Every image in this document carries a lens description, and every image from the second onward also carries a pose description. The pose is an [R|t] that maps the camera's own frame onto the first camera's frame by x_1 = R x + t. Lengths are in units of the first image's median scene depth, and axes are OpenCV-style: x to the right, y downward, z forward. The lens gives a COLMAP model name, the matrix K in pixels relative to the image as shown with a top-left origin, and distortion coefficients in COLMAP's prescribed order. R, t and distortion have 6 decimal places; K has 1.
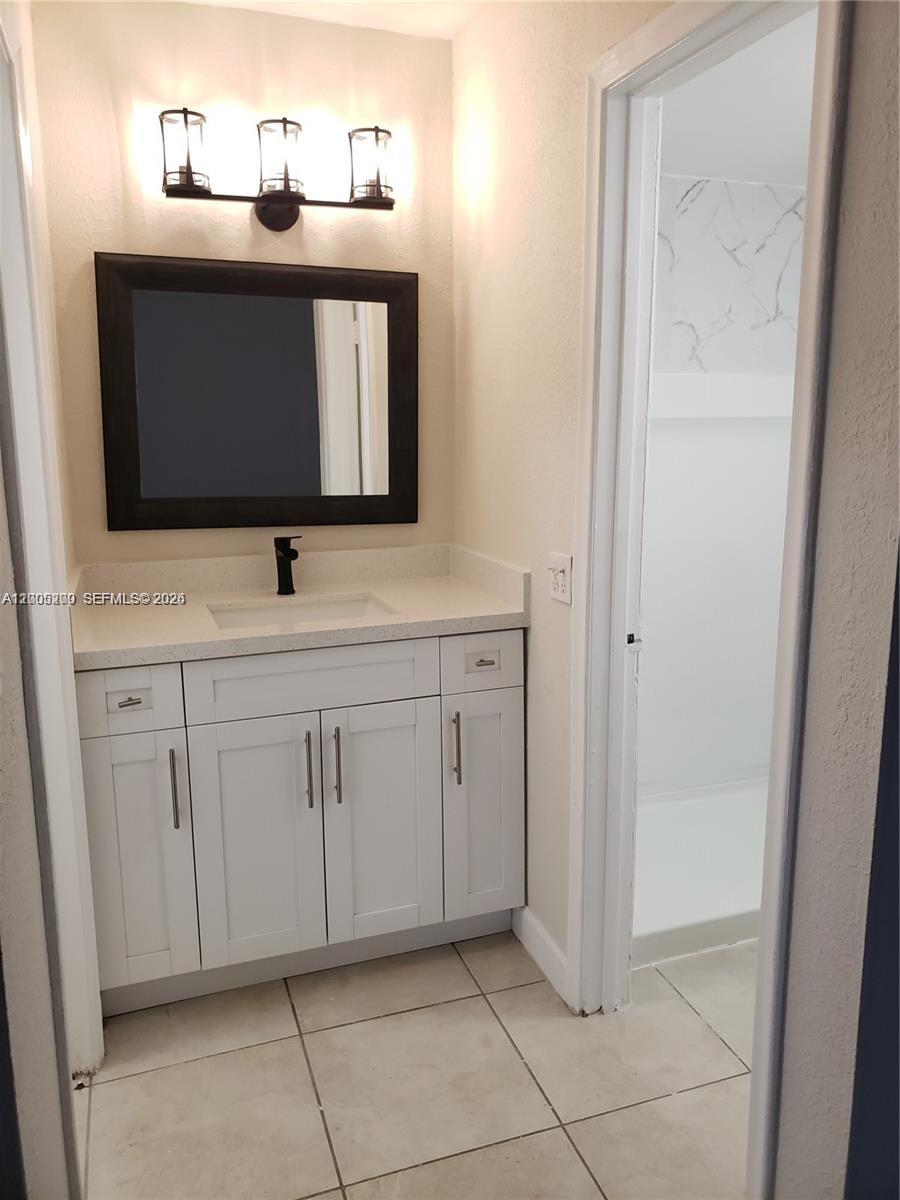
lens RADIAL K [[925.4, 0, 448.2], [0, 925.4, 586.9], [0, 0, 1]] dist [0.010963, 0.017044]
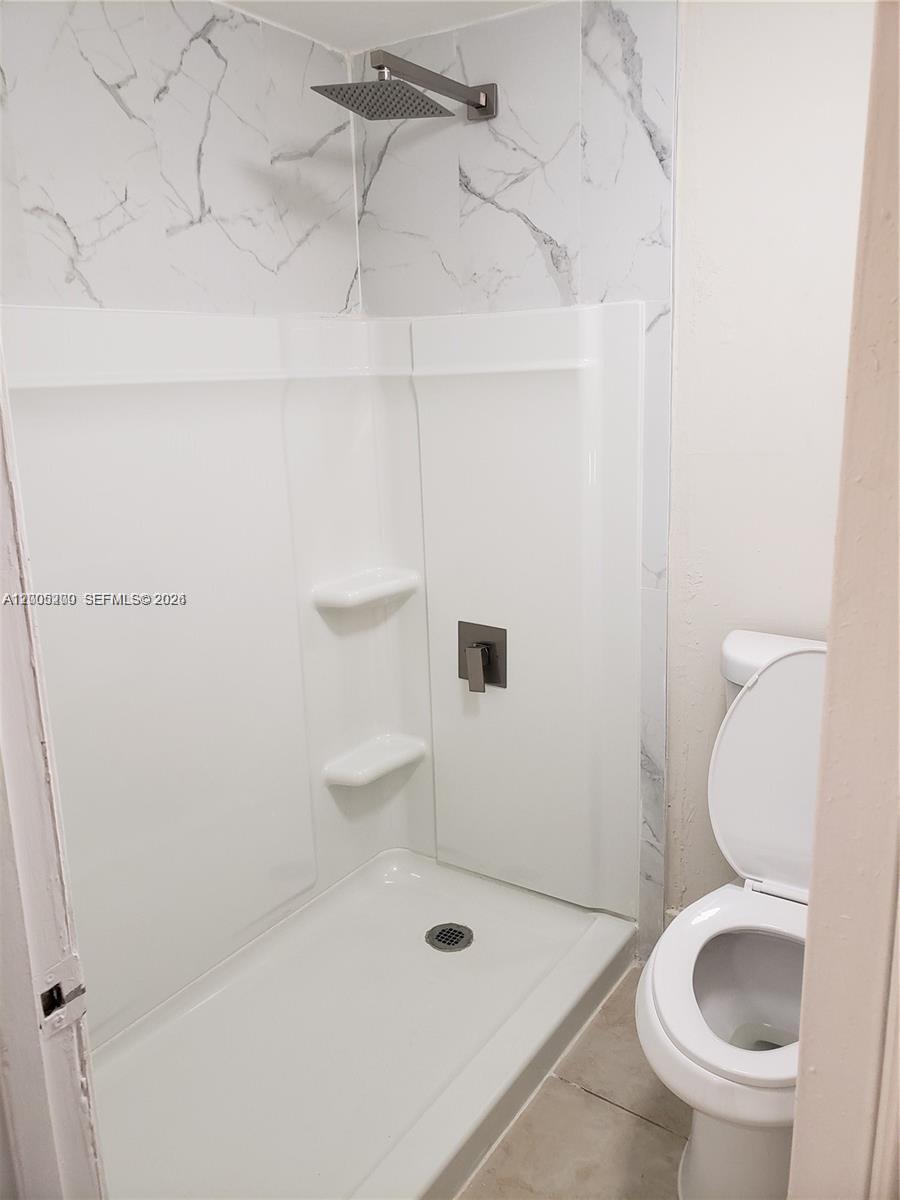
lens RADIAL K [[925.4, 0, 448.2], [0, 925.4, 586.9], [0, 0, 1]] dist [0.010963, 0.017044]
pose [[0.799801, -0.150313, 0.581141, 0.091594], [0.128352, 0.988573, 0.079051, -0.078293], [-0.586383, 0.011365, 0.809955, 0.419489]]
